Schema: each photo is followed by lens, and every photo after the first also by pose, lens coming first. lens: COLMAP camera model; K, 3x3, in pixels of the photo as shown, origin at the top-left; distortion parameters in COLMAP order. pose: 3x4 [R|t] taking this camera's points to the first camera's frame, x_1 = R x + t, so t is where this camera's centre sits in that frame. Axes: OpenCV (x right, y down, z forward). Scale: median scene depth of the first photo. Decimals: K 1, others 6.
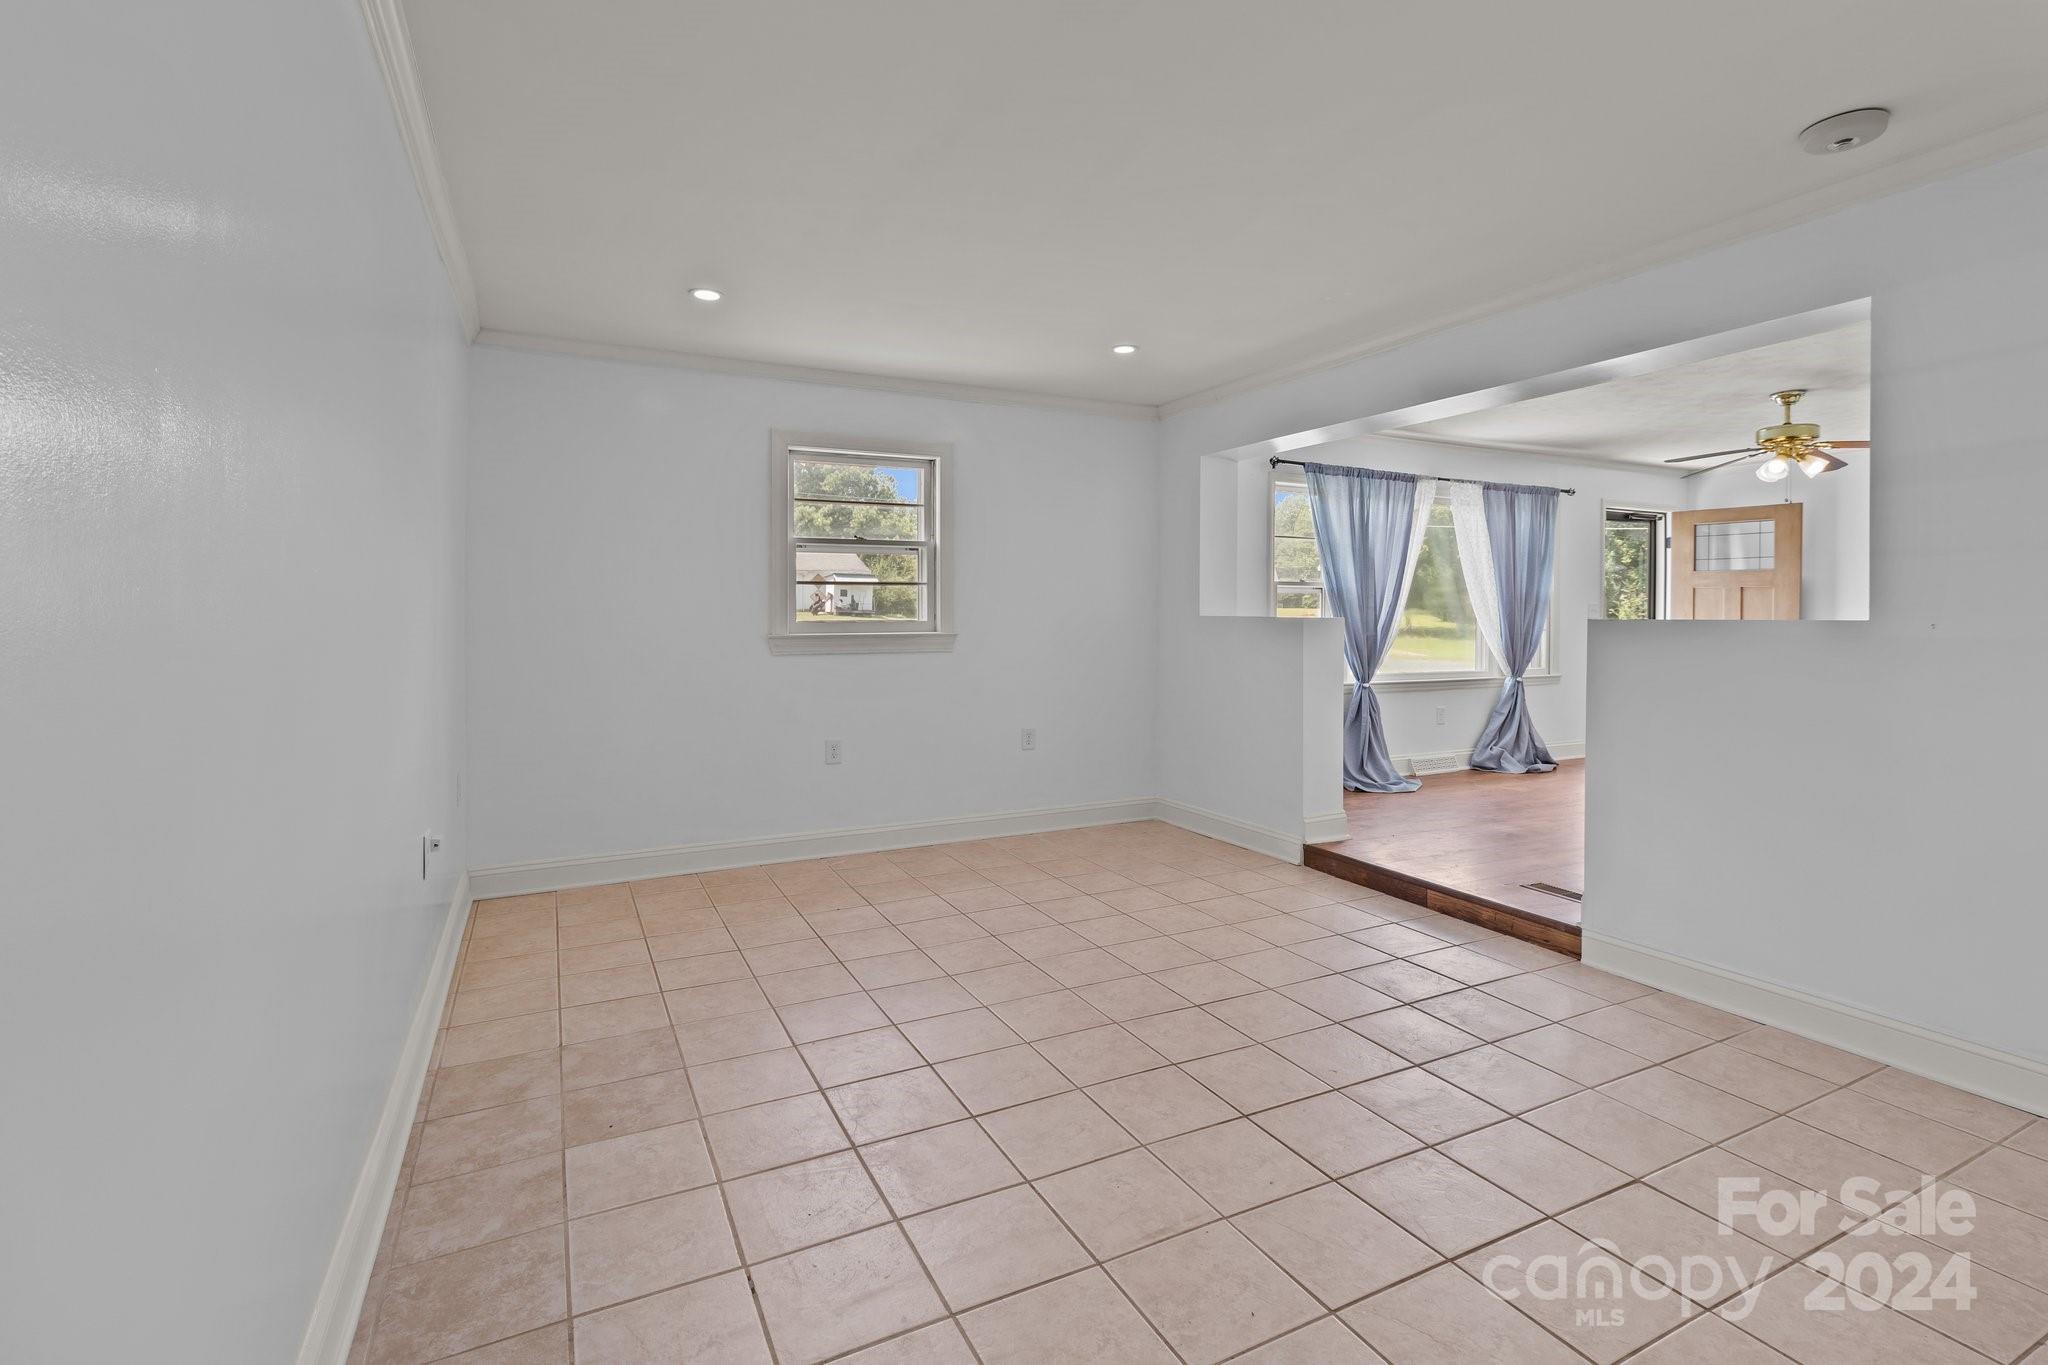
lens RADIAL K [[949.9, 0, 1041.8], [0, 949.9, 634.0], [0, 0, 1]] dist [0.000386, 0.000028]
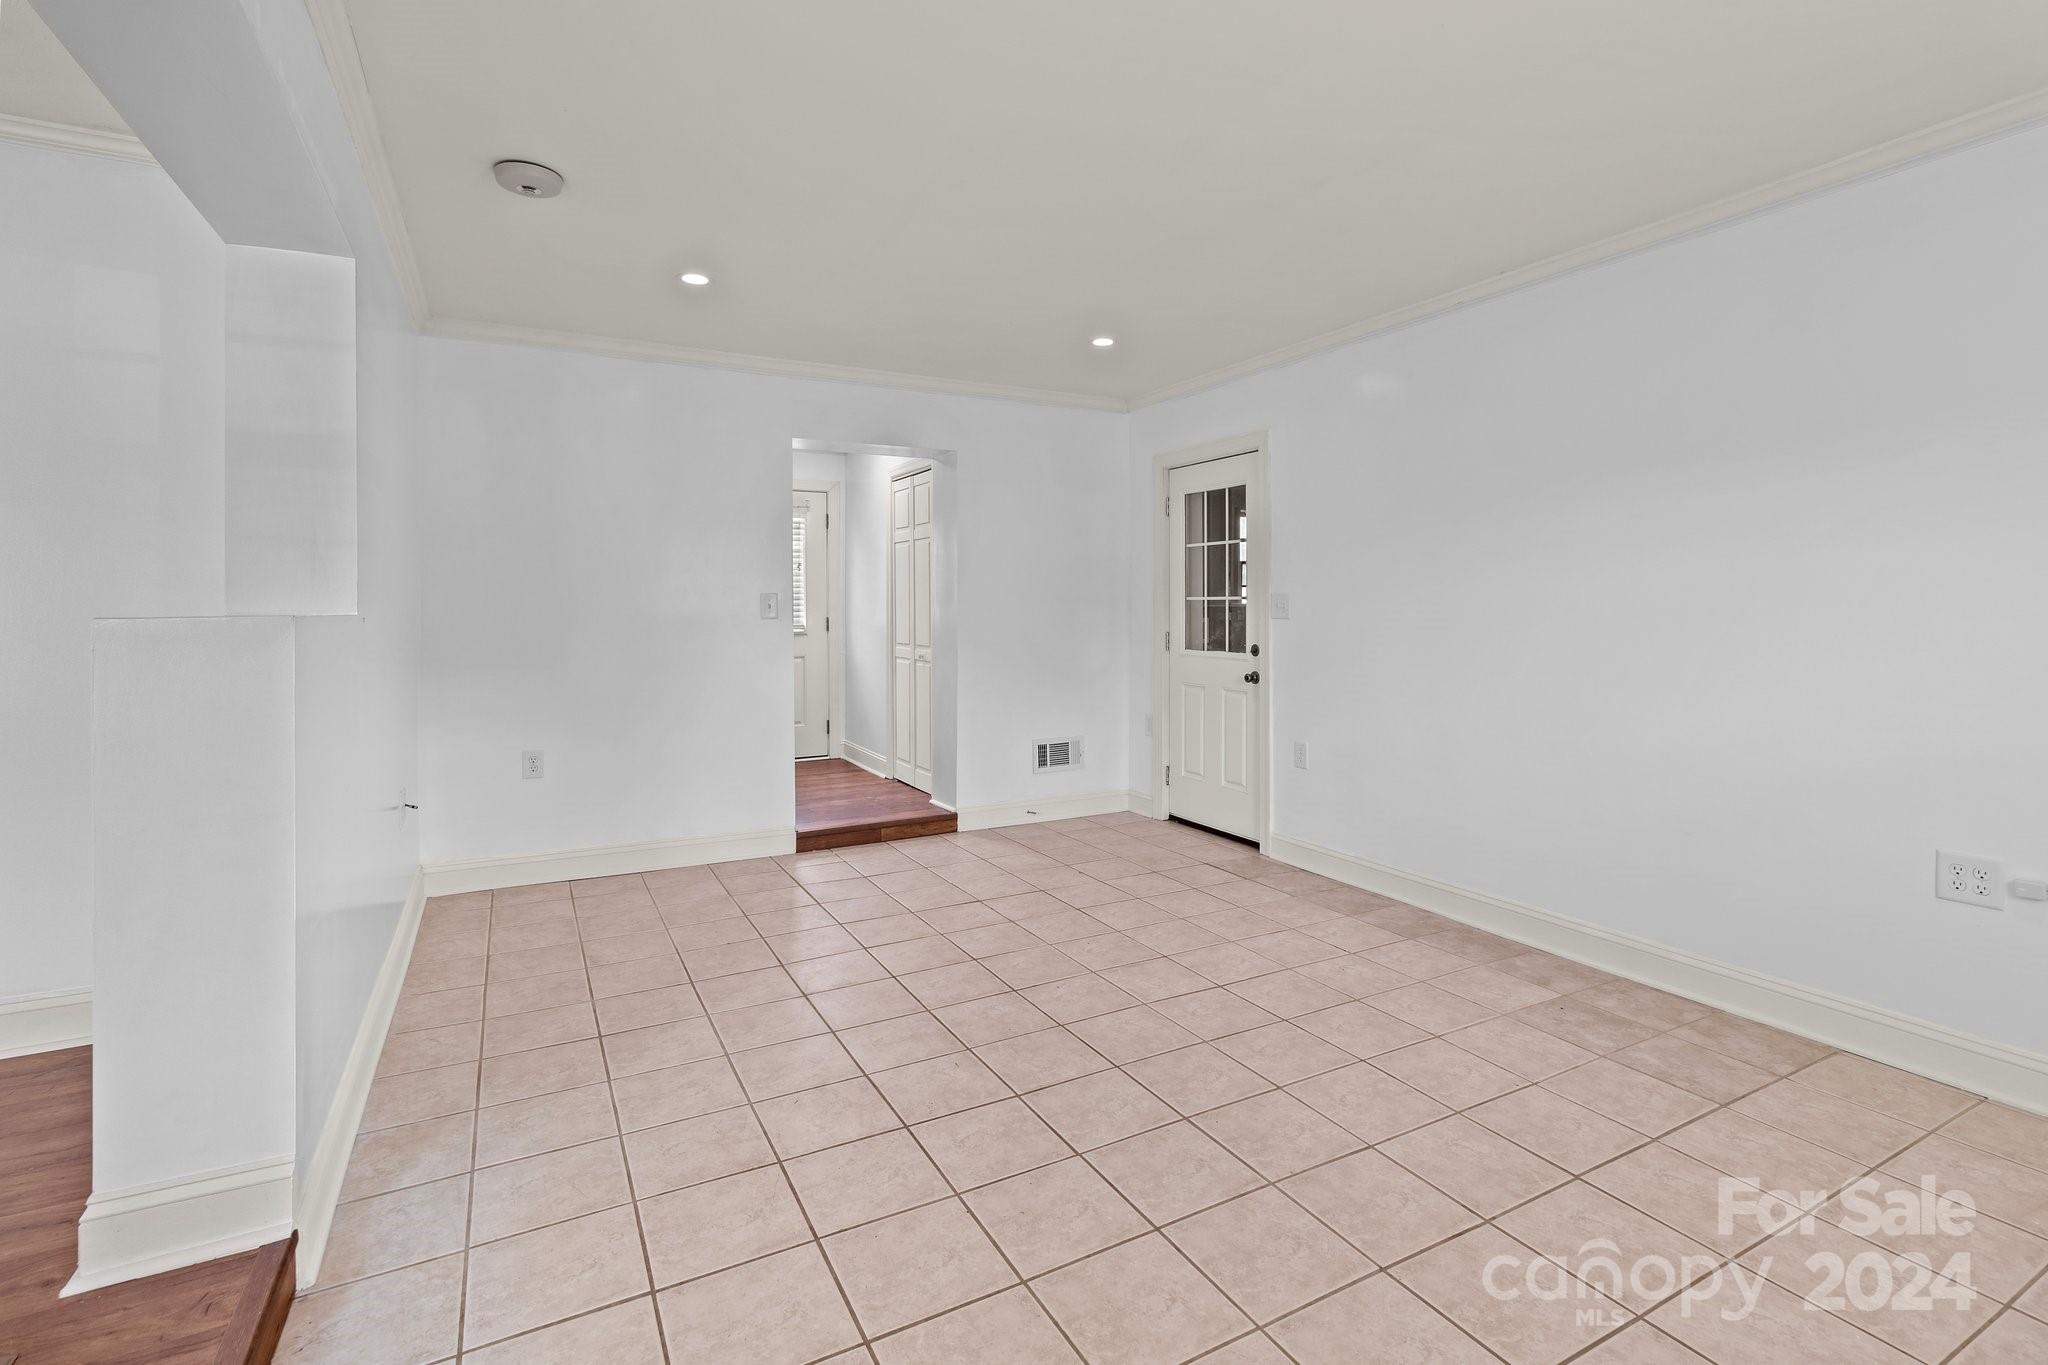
lens RADIAL K [[953.8, 0, 1044.3], [0, 953.8, 625.5], [0, 0, 1]] dist [0.000322, 0.000813]
pose [[-0.999653, 0.001097, -0.026302, 0.266445], [0.000223, 0.999448, 0.033218, -0.036275], [0.026324, 0.033200, -0.999102, 2.183745]]
